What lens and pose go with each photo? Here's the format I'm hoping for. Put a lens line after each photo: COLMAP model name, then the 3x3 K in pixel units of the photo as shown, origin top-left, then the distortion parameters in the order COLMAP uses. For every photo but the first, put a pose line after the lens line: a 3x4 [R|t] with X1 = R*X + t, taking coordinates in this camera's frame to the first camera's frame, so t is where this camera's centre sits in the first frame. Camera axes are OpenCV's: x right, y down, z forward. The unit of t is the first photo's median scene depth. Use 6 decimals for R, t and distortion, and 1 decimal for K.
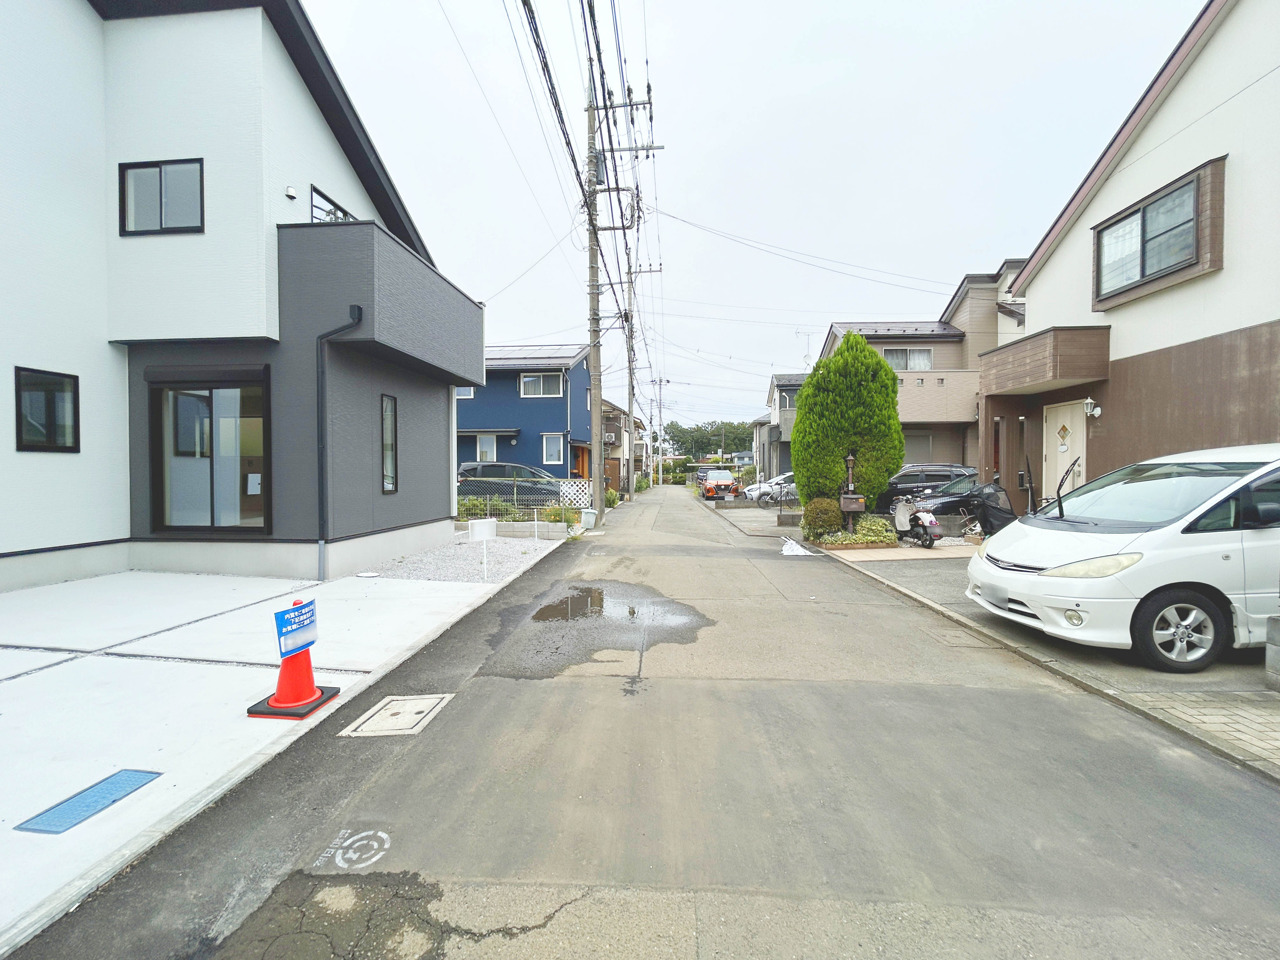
lens RADIAL K [[515.7, 0, 638.0], [0, 515.7, 487.9], [0, 0, 1]] dist [0.006405, -0.000760]
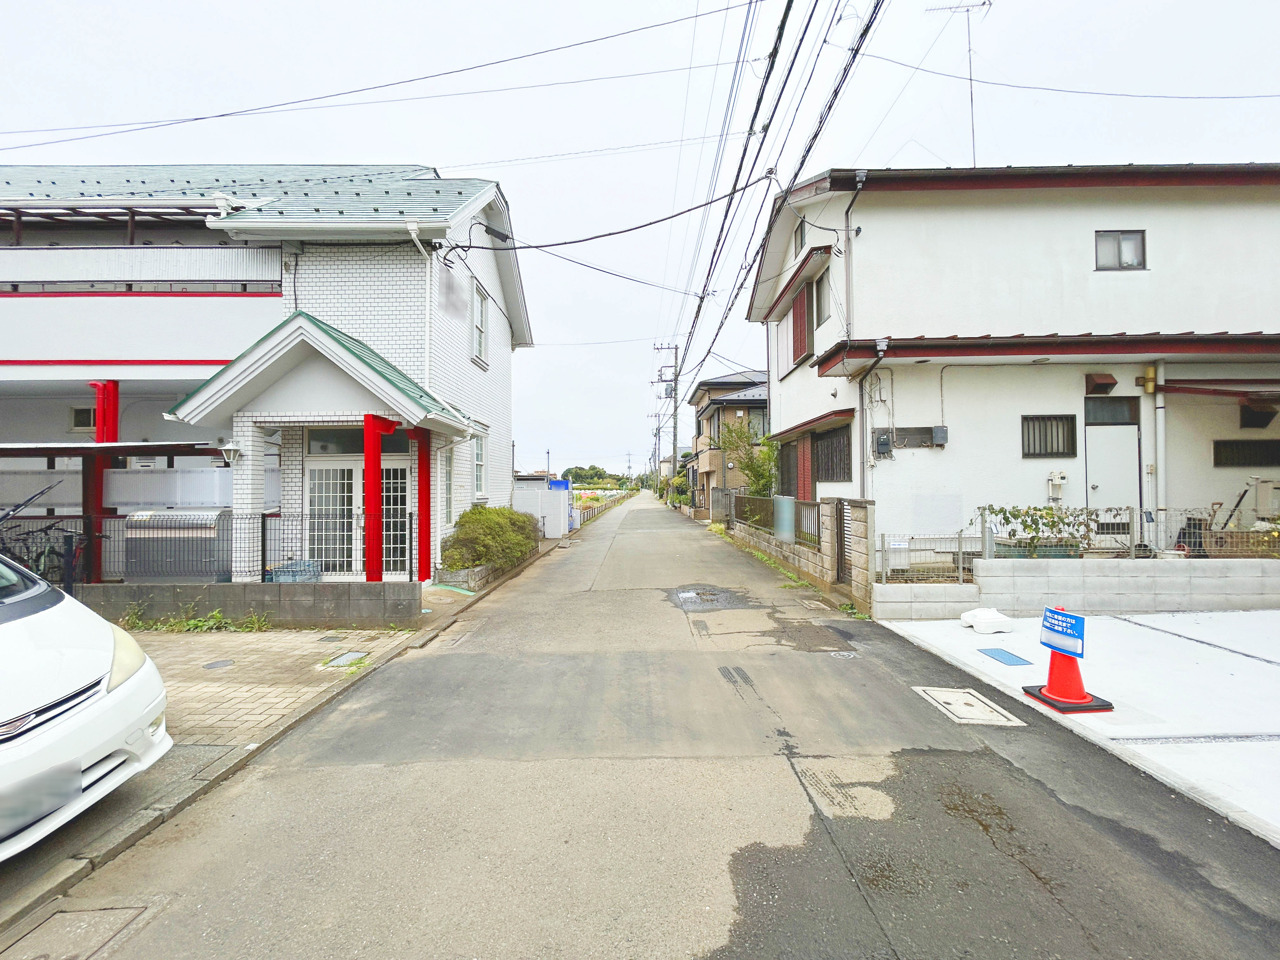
lens RADIAL K [[515.7, 0, 643.9], [0, 515.7, 476.5], [0, 0, 1]] dist [0.006405, -0.000760]
pose [[-0.998106, 0.006516, -0.061168, 0.296831], [0.005842, 0.999920, 0.011182, -0.079722], [0.061236, 0.010804, -0.998065, 1.974433]]
